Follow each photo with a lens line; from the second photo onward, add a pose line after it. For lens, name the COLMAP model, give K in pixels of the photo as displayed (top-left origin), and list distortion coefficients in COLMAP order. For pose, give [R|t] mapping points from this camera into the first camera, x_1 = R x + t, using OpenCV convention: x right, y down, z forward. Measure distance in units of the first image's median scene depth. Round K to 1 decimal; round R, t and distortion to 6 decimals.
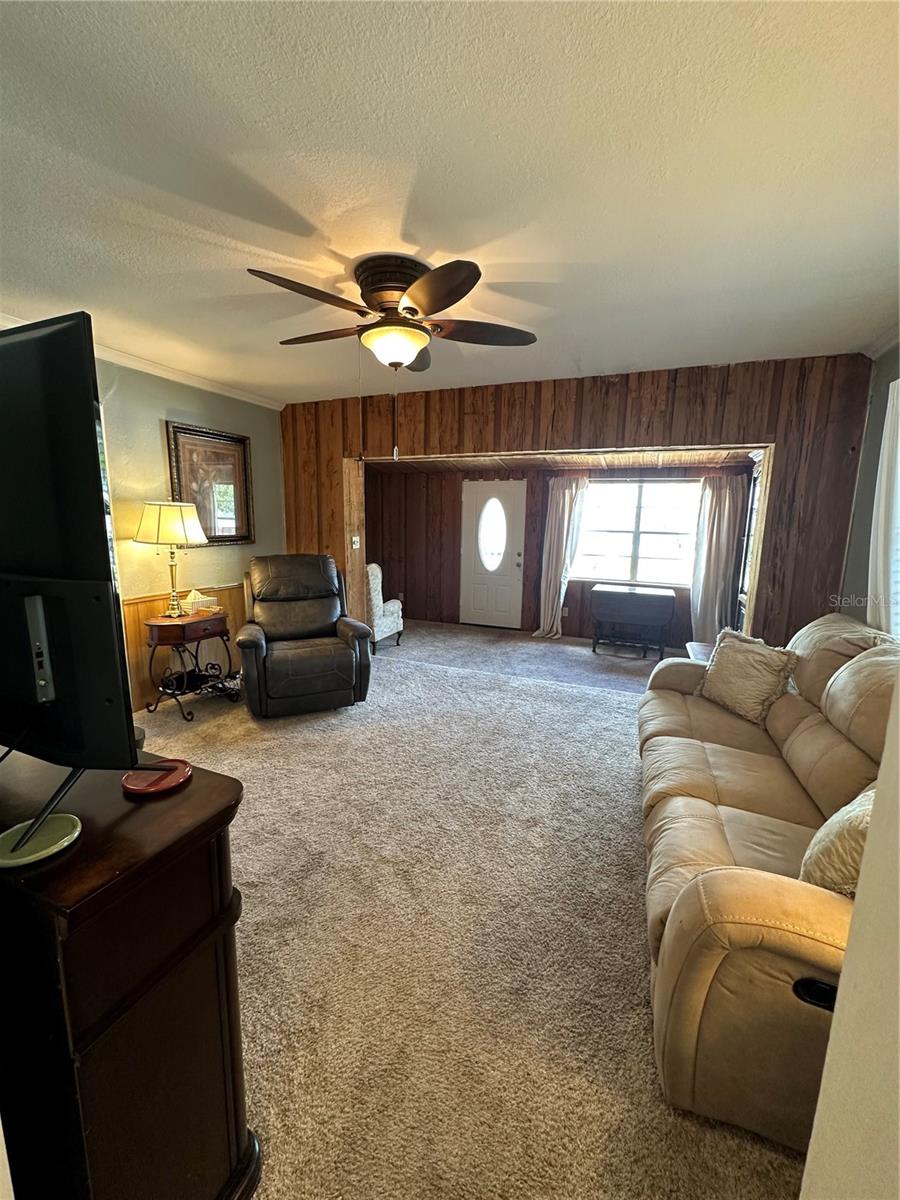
lens RADIAL K [[476.8, 0, 450.0], [0, 476.8, 600.0], [0, 0, 1]] dist [0.000055, 0.000141]
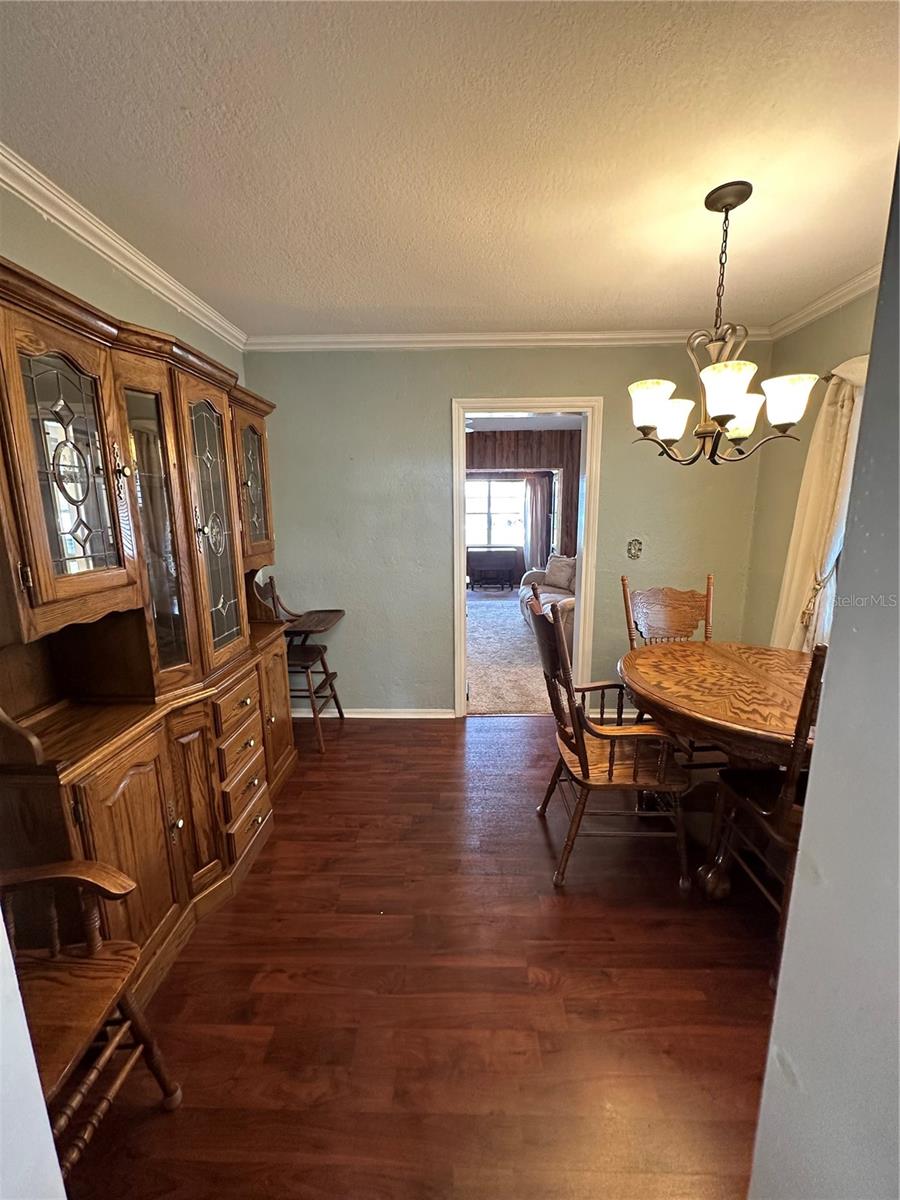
lens RADIAL K [[479.4, 0, 450.0], [0, 479.4, 600.0], [0, 0, 1]] dist [-0.002912, 0.000550]
pose [[0.932177, -0.095354, 0.349220, -0.576295], [0.084986, 0.995369, 0.044930, 0.111947], [-0.351887, -0.012204, 0.935963, -0.810473]]
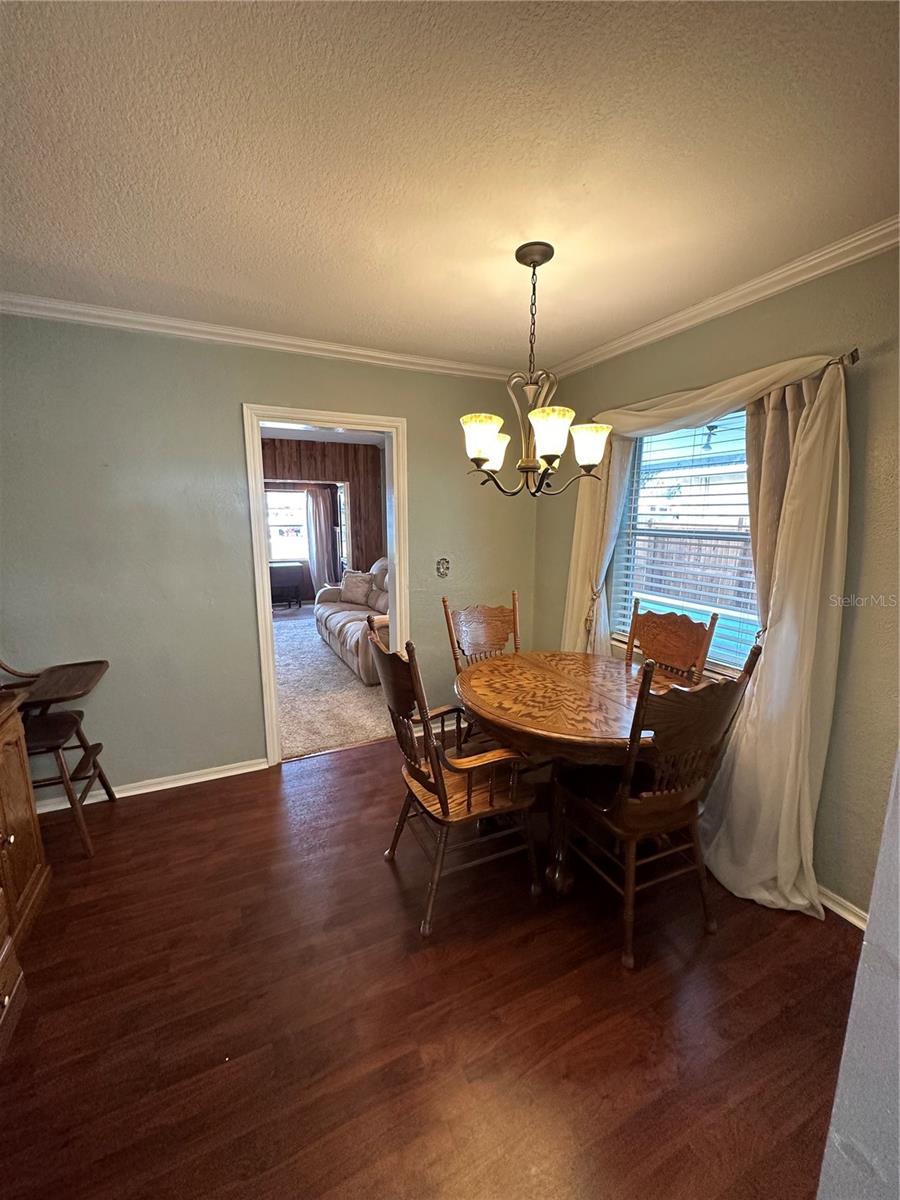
lens RADIAL K [[479.4, 0, 450.0], [0, 479.4, 600.0], [0, 0, 1]] dist [-0.002912, 0.000550]
pose [[0.673663, -0.145323, 0.724610, -0.607618], [0.129922, 0.988494, 0.077458, 0.074492], [-0.727529, 0.041962, 0.684793, -0.726617]]
